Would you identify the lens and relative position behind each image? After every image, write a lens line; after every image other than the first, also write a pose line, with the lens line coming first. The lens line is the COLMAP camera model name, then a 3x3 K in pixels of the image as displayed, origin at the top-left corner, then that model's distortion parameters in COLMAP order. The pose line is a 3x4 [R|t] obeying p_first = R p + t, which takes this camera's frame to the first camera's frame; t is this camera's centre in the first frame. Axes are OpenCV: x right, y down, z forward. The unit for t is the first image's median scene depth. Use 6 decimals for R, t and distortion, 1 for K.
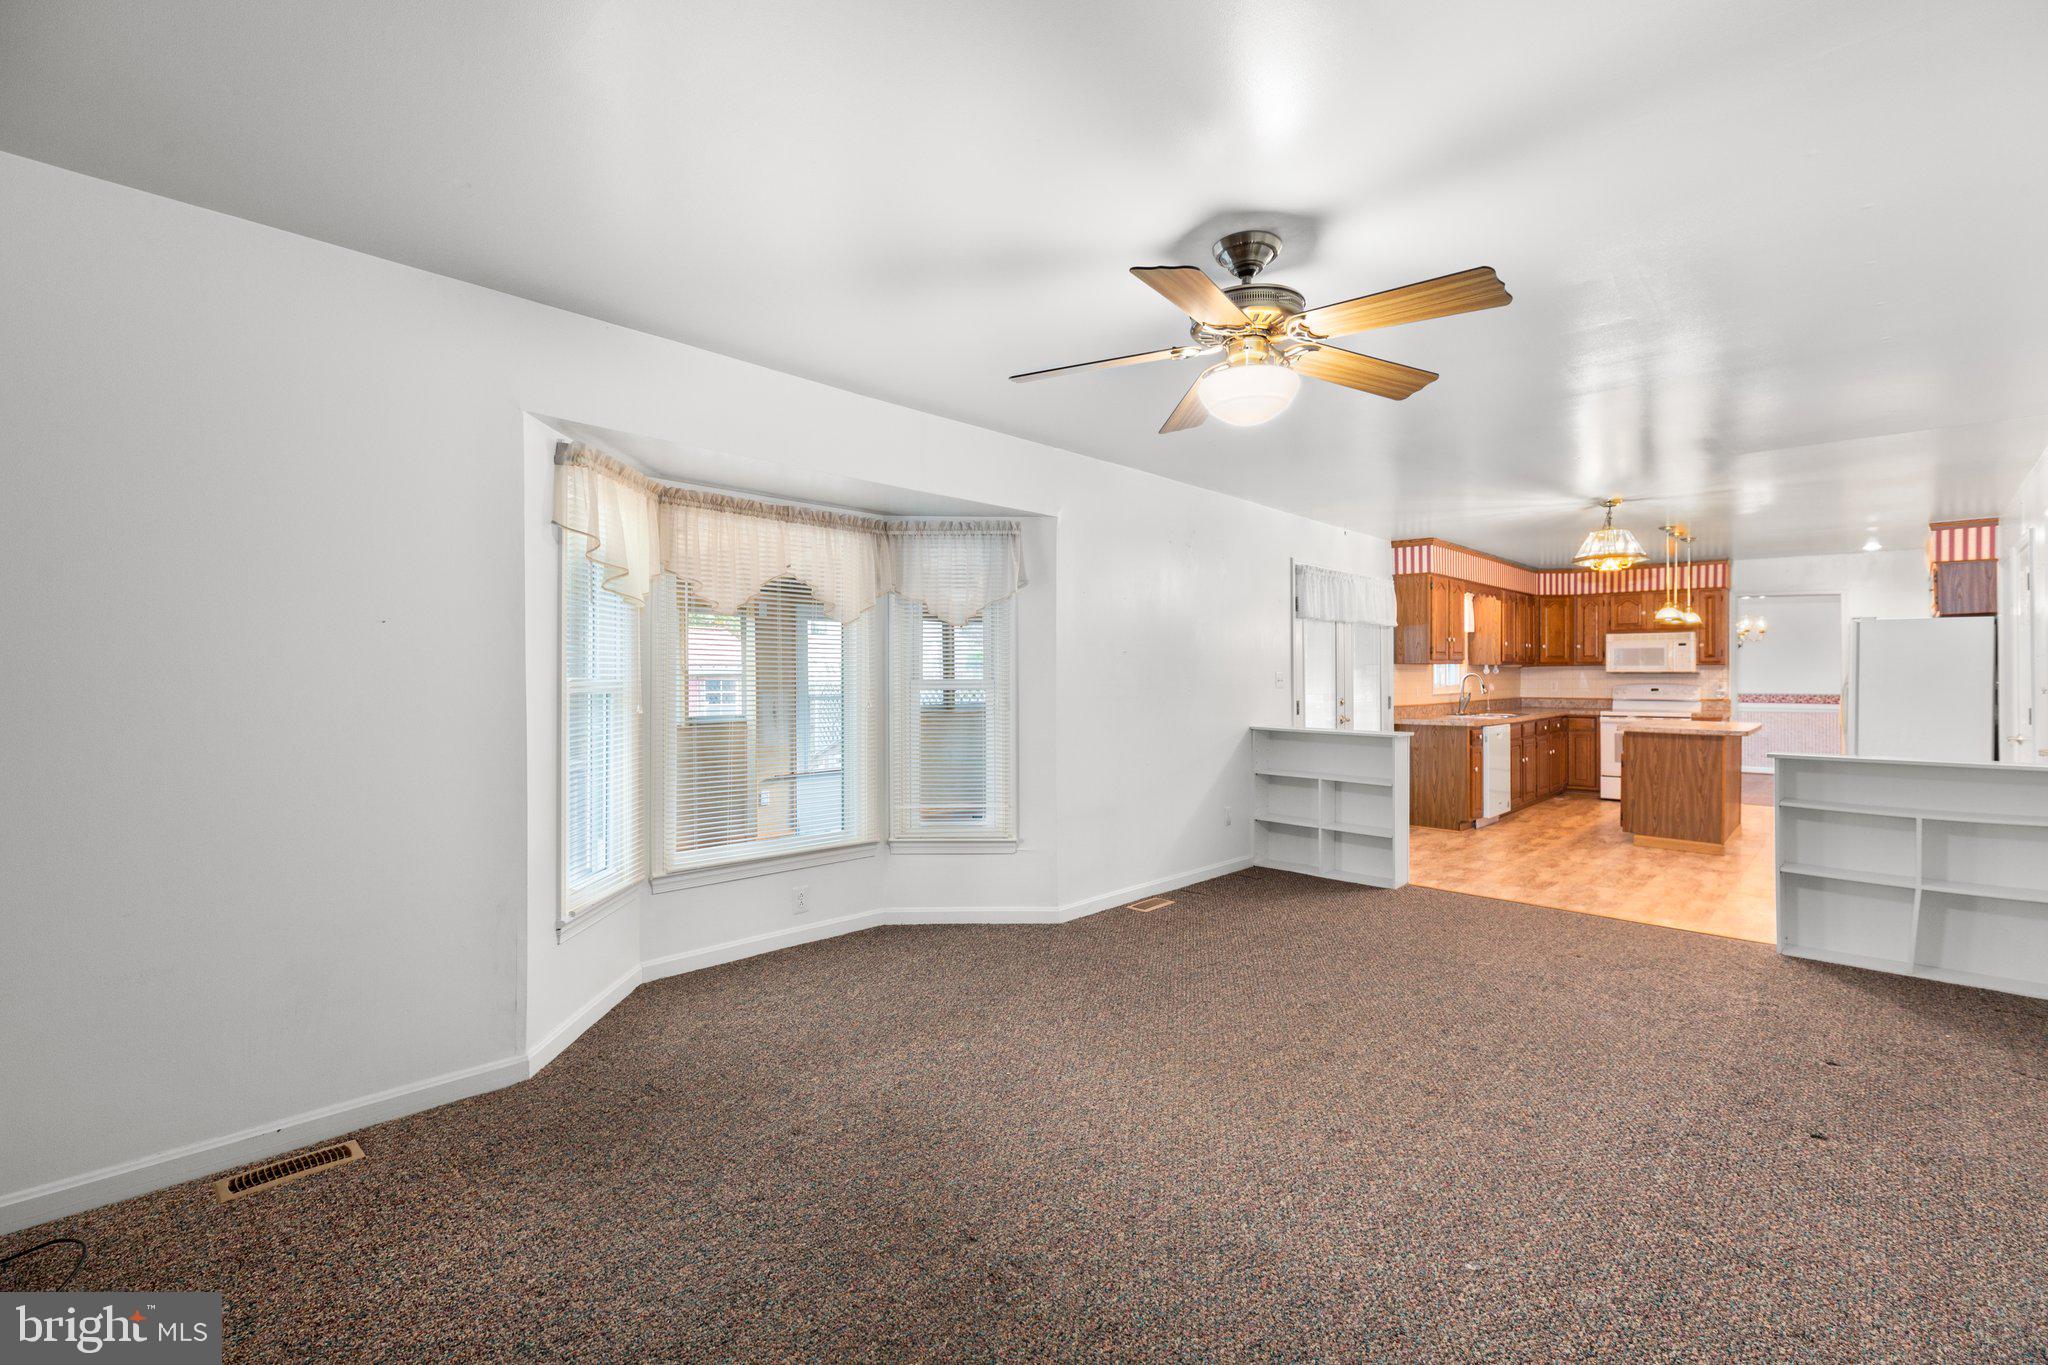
lens RADIAL K [[905.9, 0, 1028.7], [0, 905.9, 684.9], [0, 0, 1]] dist [0.007153, 0.000086]
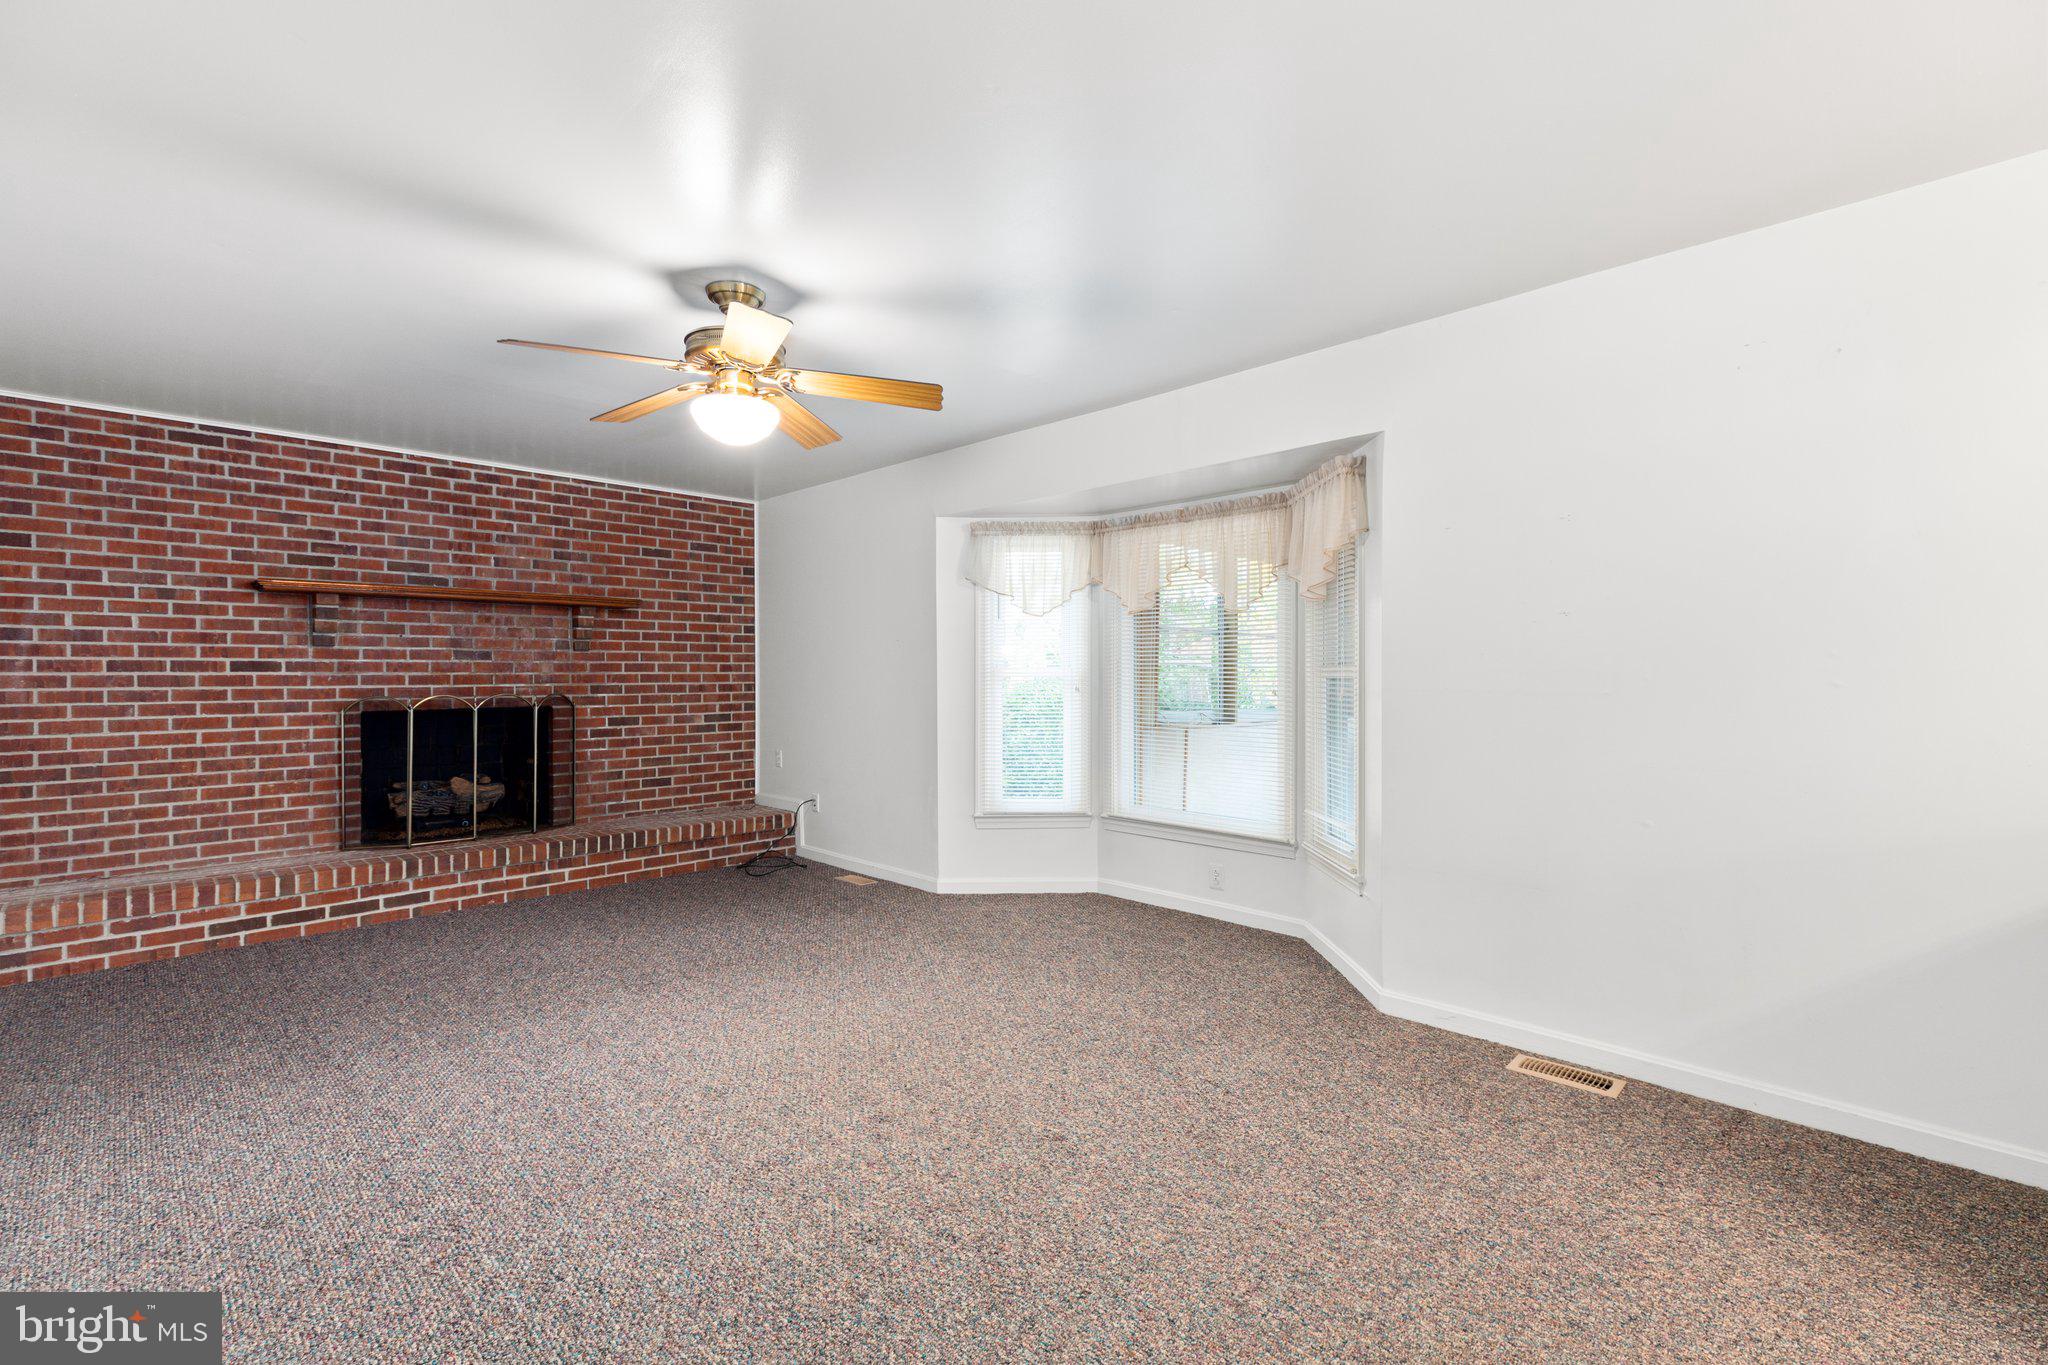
lens RADIAL K [[905.9, 0, 1028.7], [0, 905.9, 684.9], [0, 0, 1]] dist [0.007153, 0.000086]
pose [[-0.022455, 0.011097, -0.999686, 0.947091], [-0.005544, 0.999922, 0.011224, 0.005204], [0.999732, 0.005794, -0.022392, 0.952393]]
